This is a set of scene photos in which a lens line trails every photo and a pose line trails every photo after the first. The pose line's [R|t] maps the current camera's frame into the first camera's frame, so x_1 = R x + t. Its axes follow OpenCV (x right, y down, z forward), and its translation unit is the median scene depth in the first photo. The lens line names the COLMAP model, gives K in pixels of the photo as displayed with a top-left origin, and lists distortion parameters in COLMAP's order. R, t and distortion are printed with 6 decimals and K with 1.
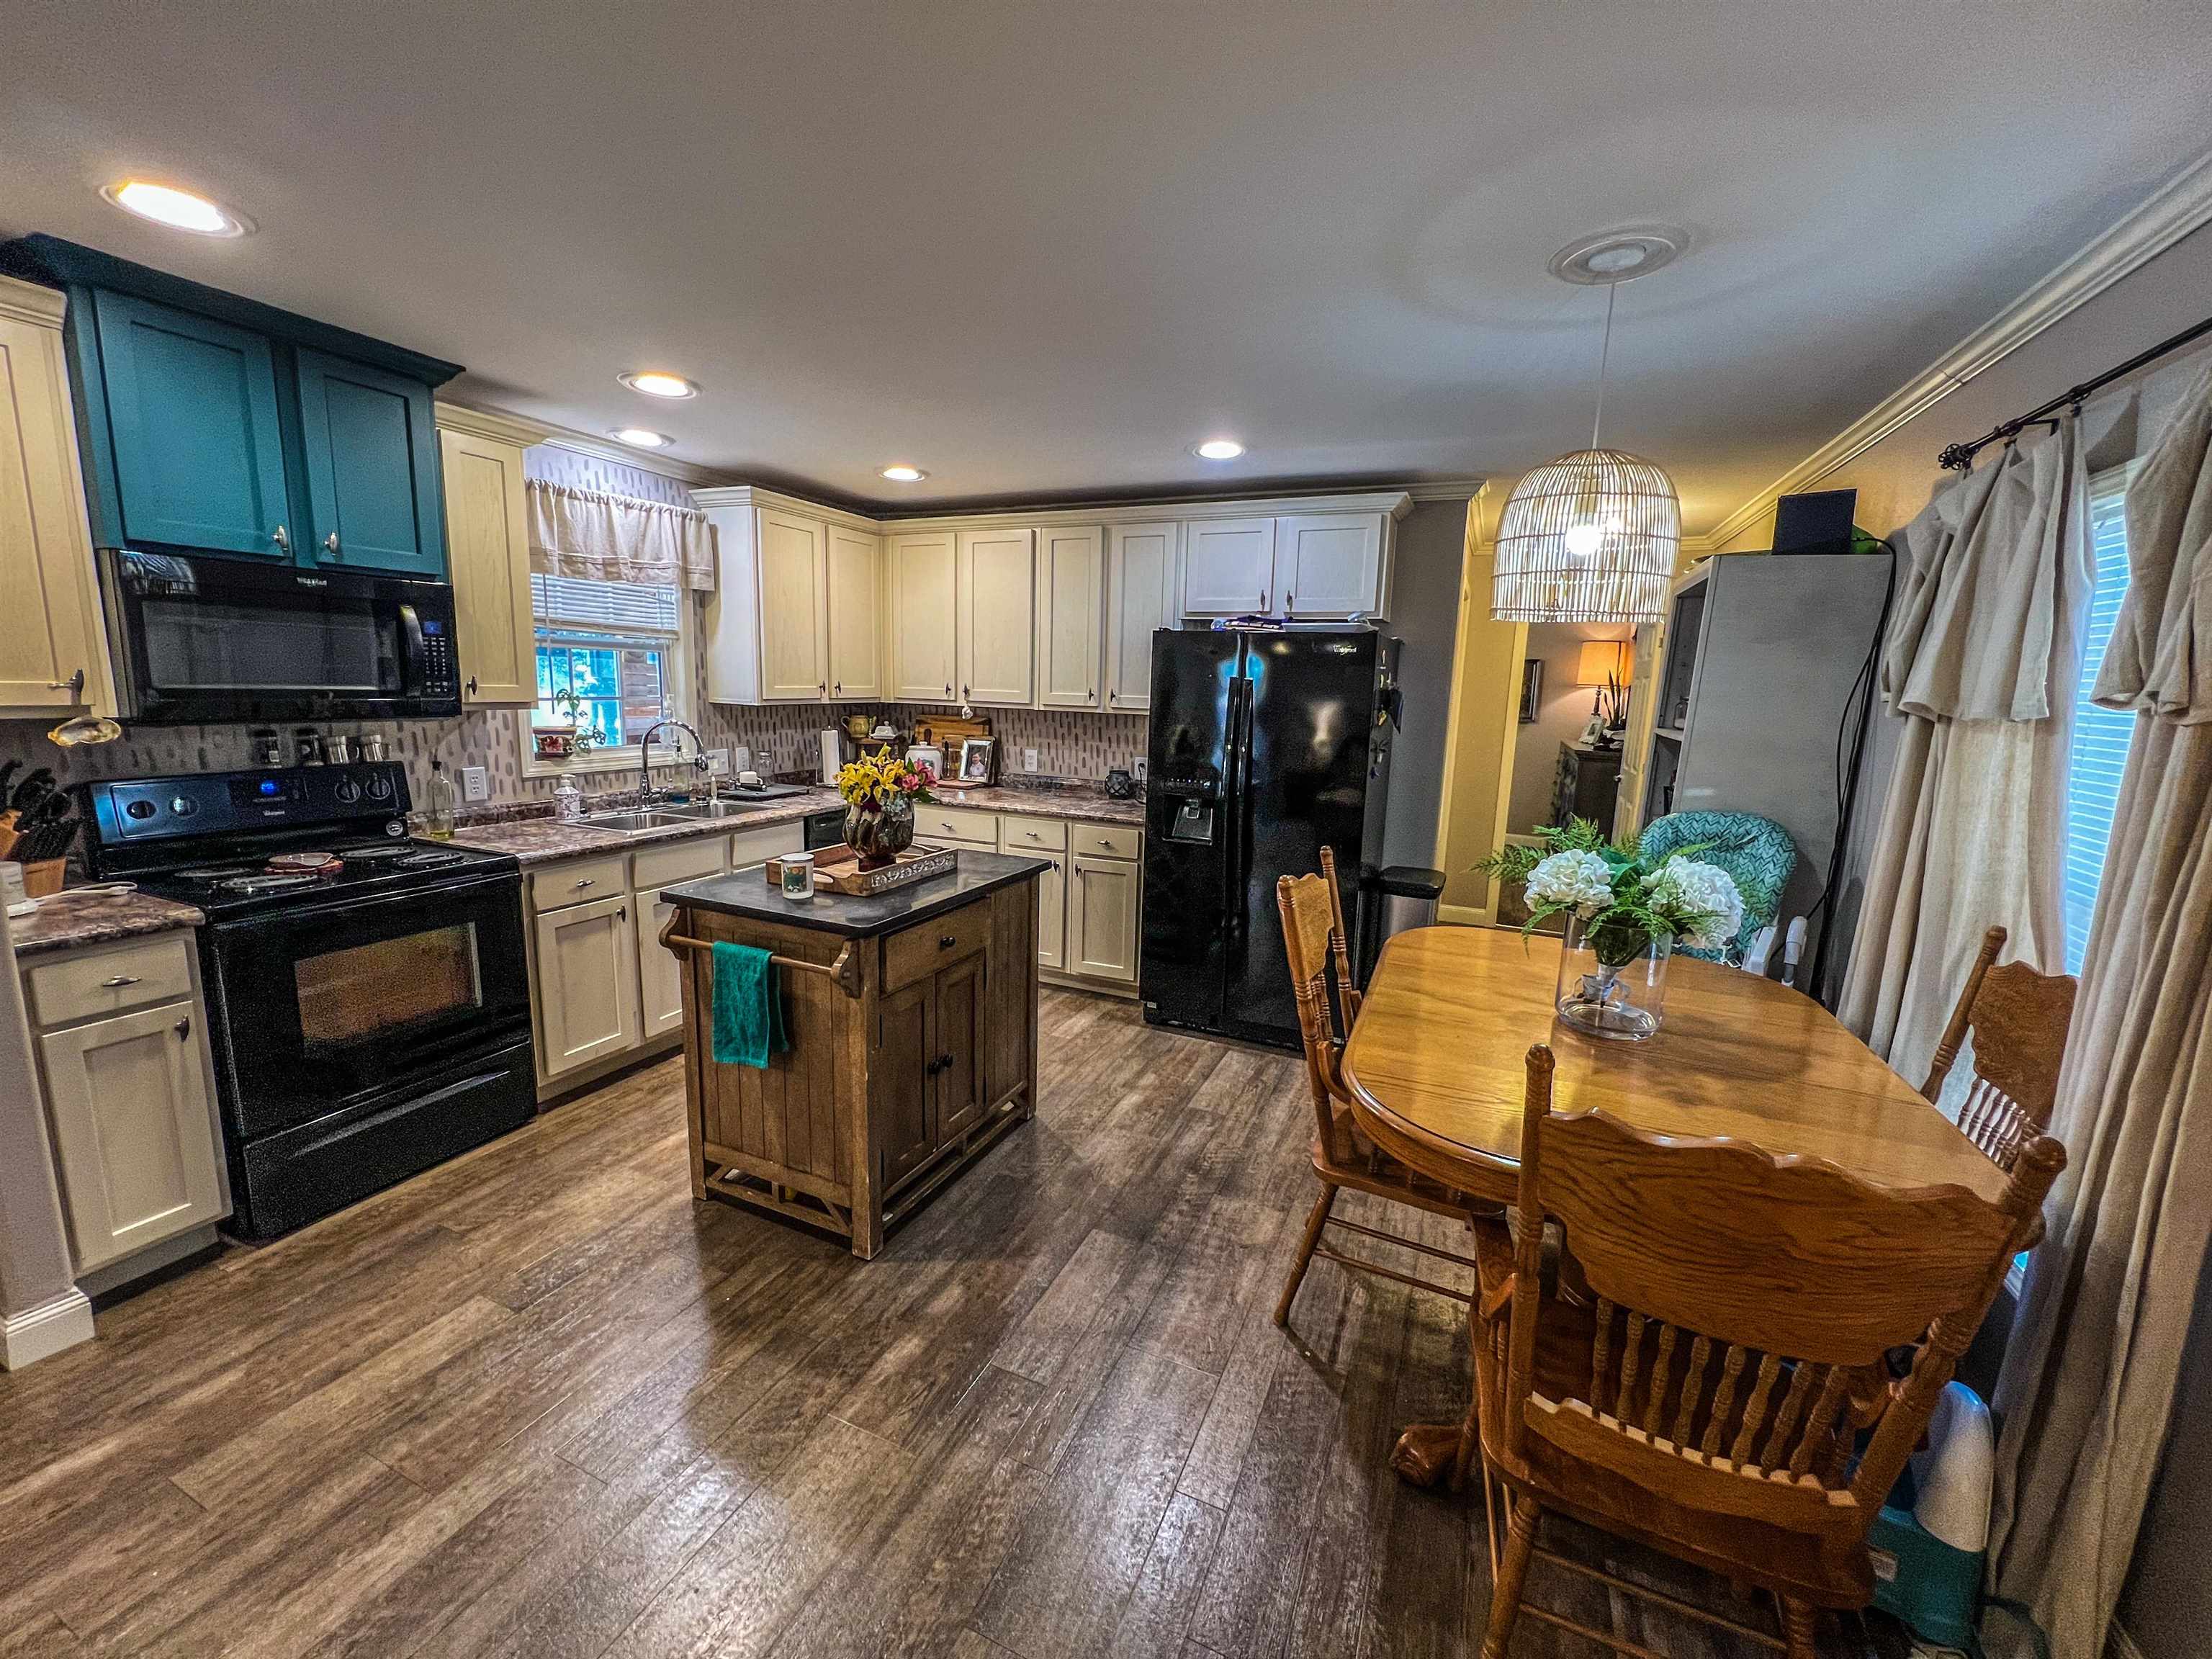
lens RADIAL K [[880.0, 0, 1107.7], [0, 880.0, 826.5], [0, 0, 1]] dist [-0.003184, 0.000439]
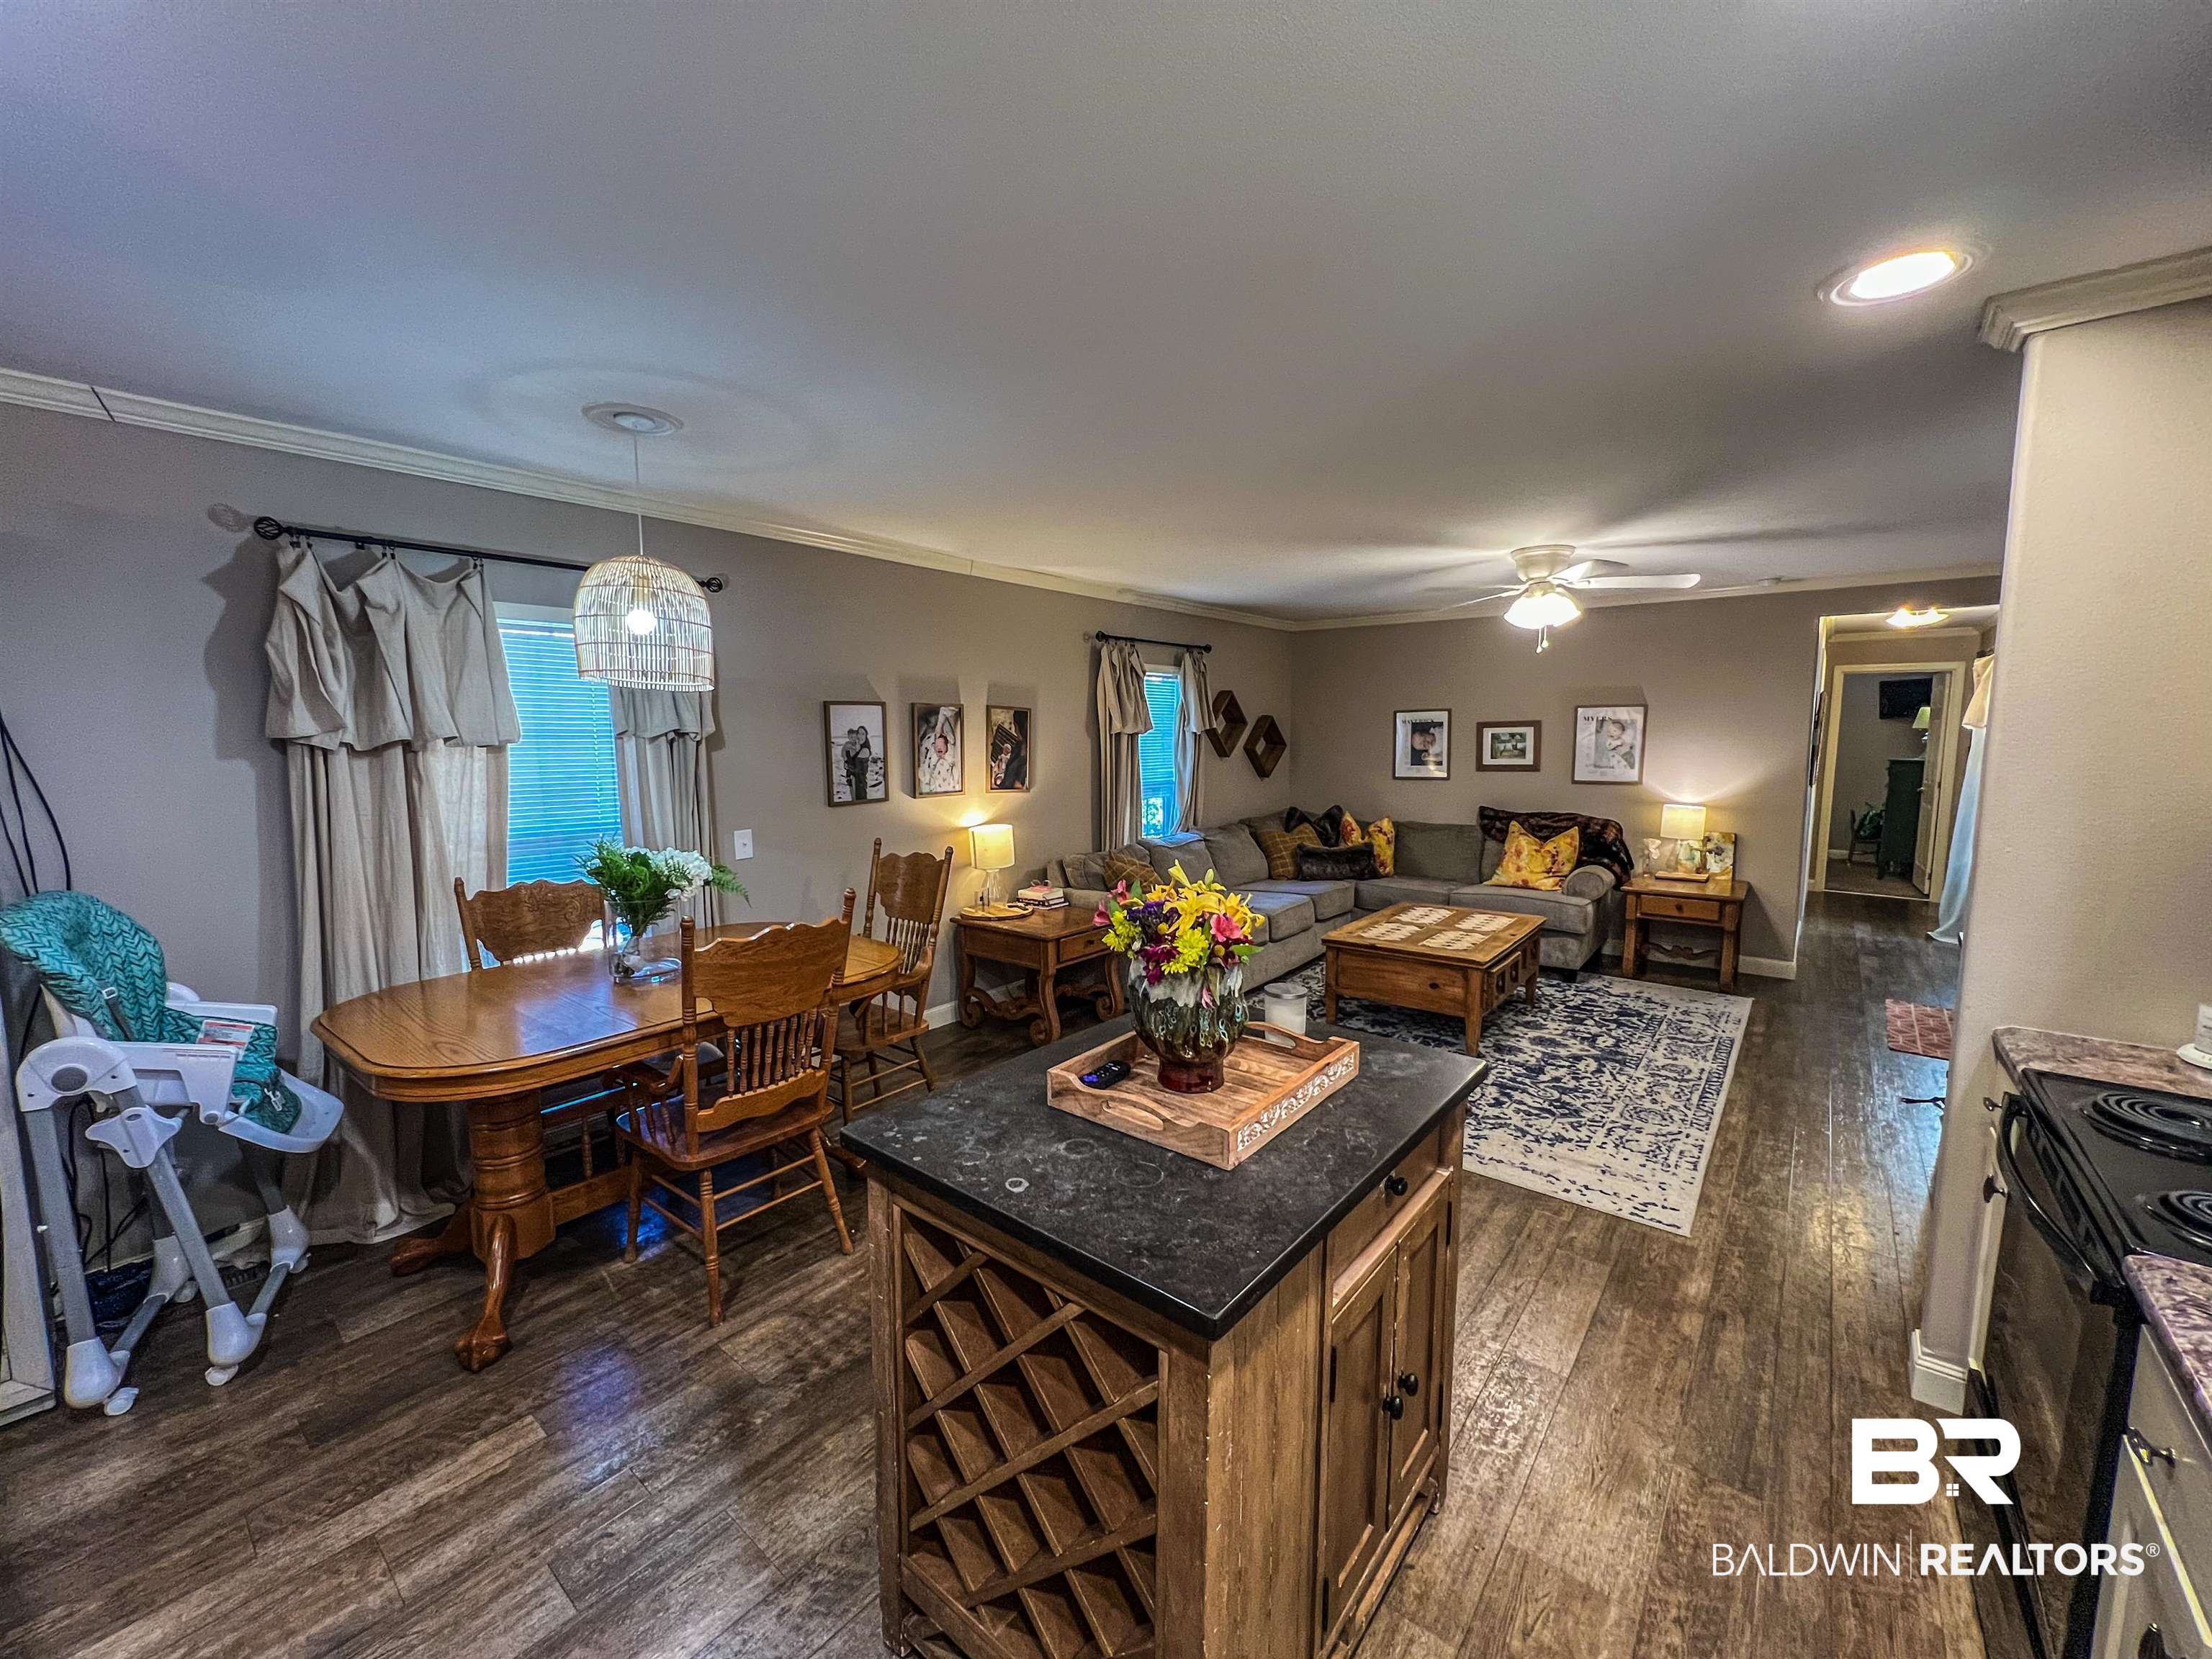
lens RADIAL K [[880.0, 0, 1106.2], [0, 880.0, 828.4], [0, 0, 1]] dist [-0.003184, 0.000439]
pose [[-0.963890, -0.059038, 0.259674, -0.287972], [0.015228, 0.961300, 0.275081, -0.225328], [-0.265865, 0.269102, -0.925689, 1.251132]]
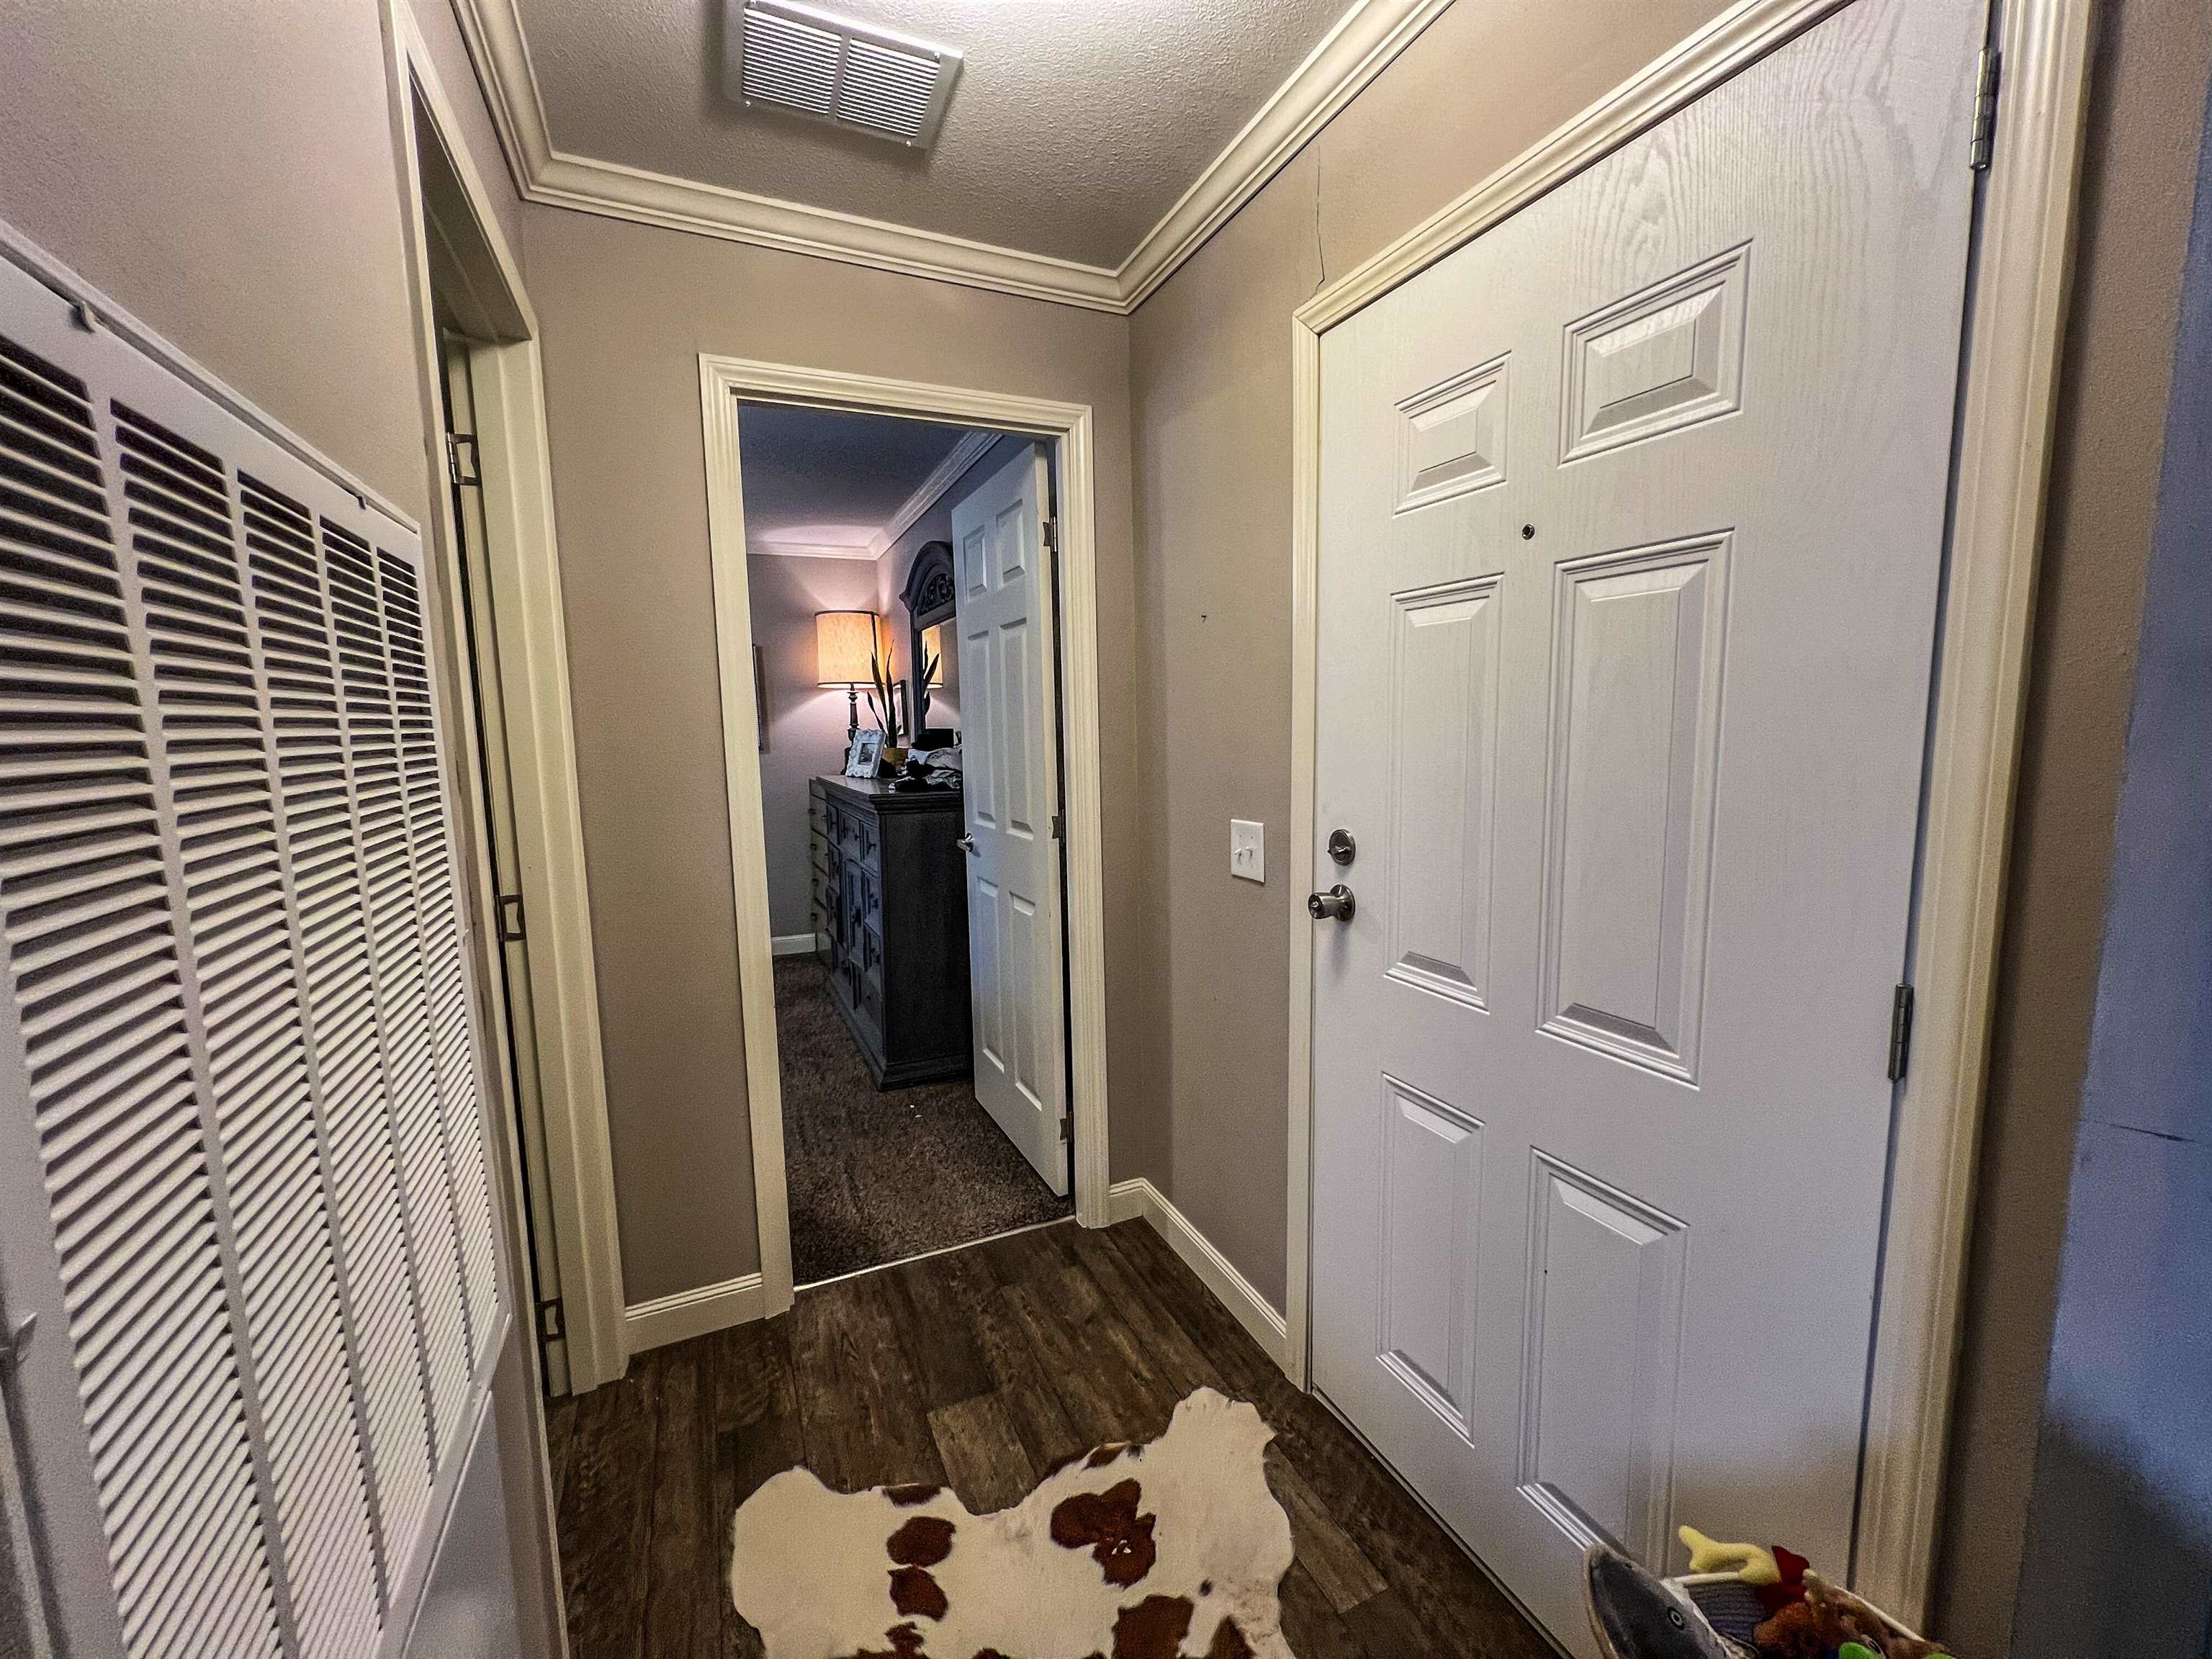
lens RADIAL K [[880.0, 0, 1101.5], [0, 880.0, 826.2], [0, 0, 1]] dist [-0.003184, 0.000439]
pose [[0.661745, -0.129541, 0.738453, 0.507246], [0.161361, 0.986485, 0.028452, -0.125745], [-0.732158, 0.100329, 0.673705, 1.156533]]
